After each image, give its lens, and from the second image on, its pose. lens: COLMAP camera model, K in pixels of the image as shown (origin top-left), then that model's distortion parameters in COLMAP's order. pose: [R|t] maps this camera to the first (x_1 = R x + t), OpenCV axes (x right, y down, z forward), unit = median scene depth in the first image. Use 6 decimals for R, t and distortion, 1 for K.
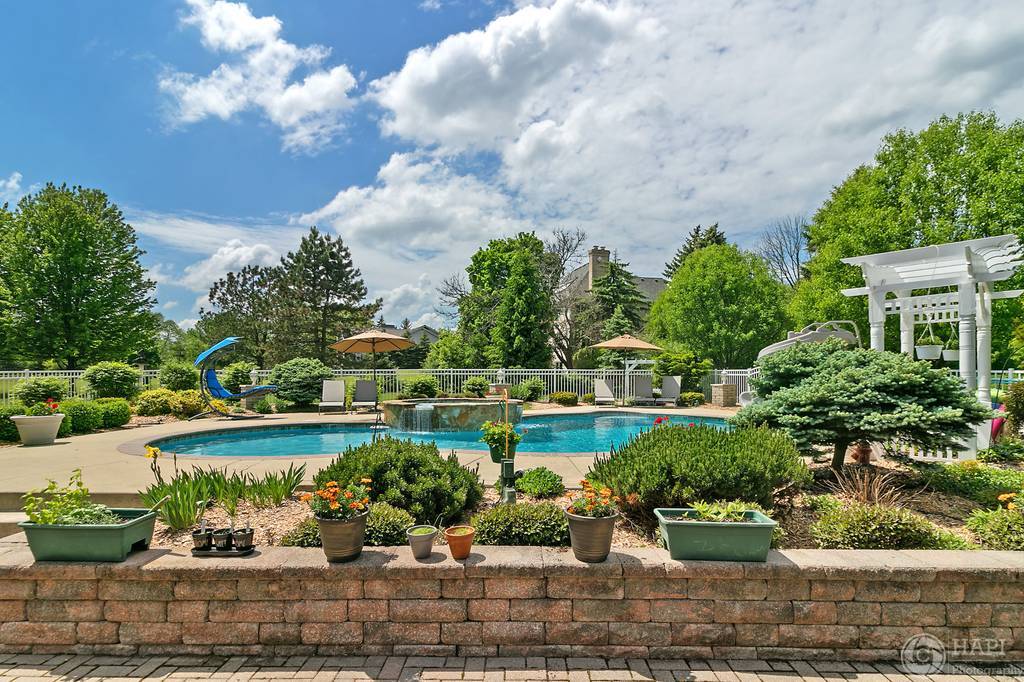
lens RADIAL K [[504.9, 0, 502.7], [0, 504.9, 383.0], [0, 0, 1]] dist [0.000484, 0.000200]
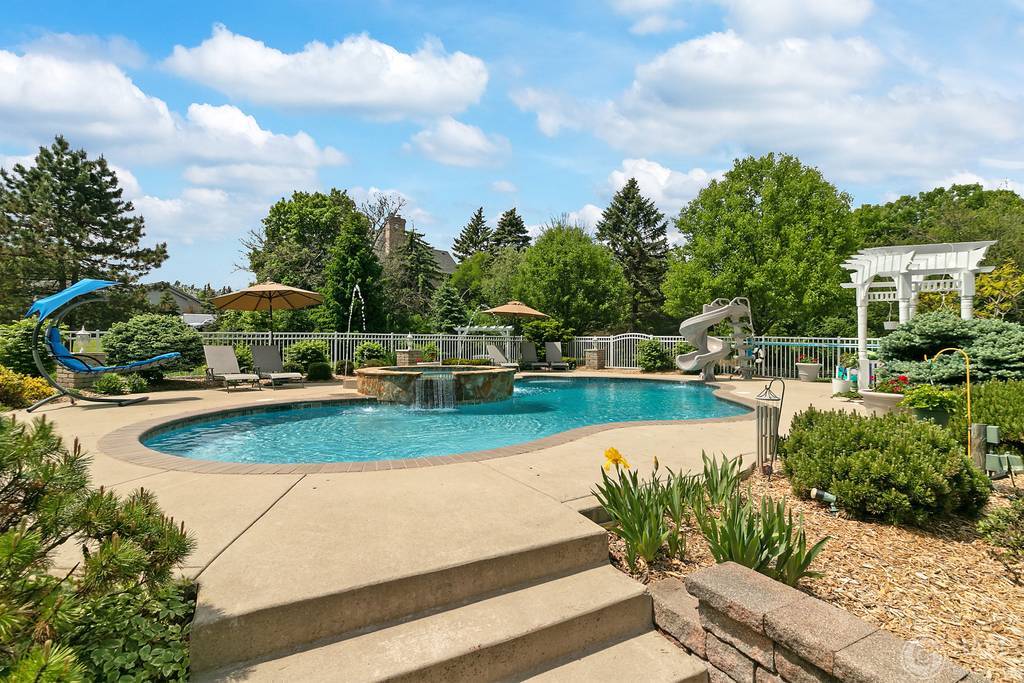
lens RADIAL K [[487.3, 0, 501.1], [0, 487.3, 337.8], [0, 0, 1]] dist [0.004705, -0.000990]
pose [[0.874083, 0.008029, 0.485710, -0.162793], [0.003956, 0.999713, -0.023643, 0.001115], [-0.485761, 0.022588, 0.873800, 0.084474]]
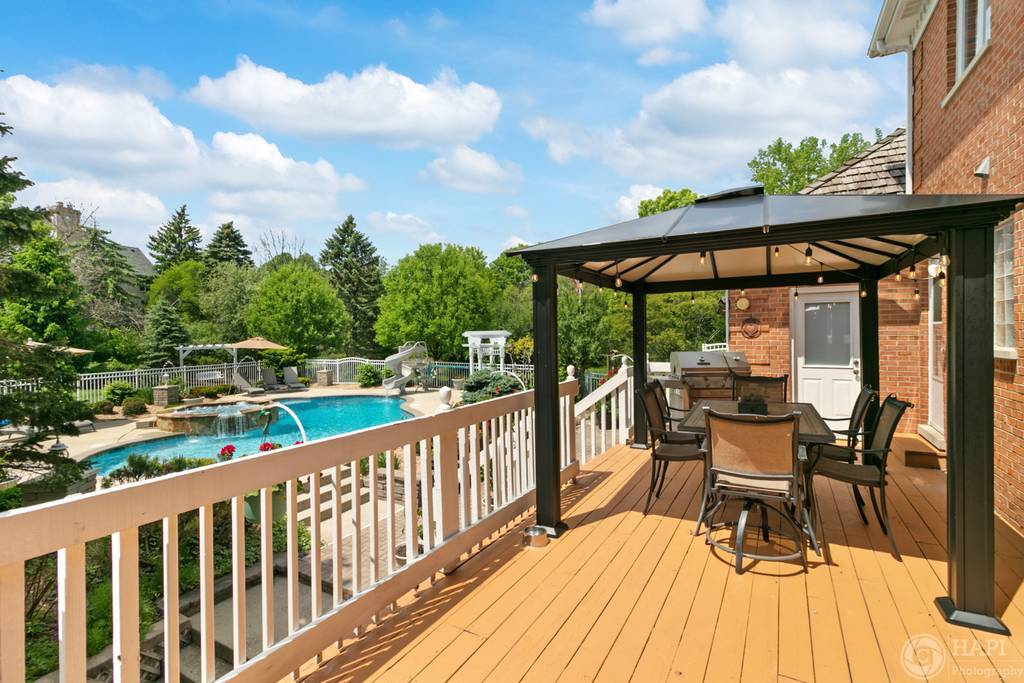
lens RADIAL K [[487.3, 0, 515.0], [0, 487.3, 338.8], [0, 0, 1]] dist [0.004705, -0.000990]
pose [[0.458540, -0.017138, 0.888508, -0.339241], [0.022930, 0.999709, 0.007449, -0.051764], [-0.888378, 0.016958, 0.458800, -0.093543]]
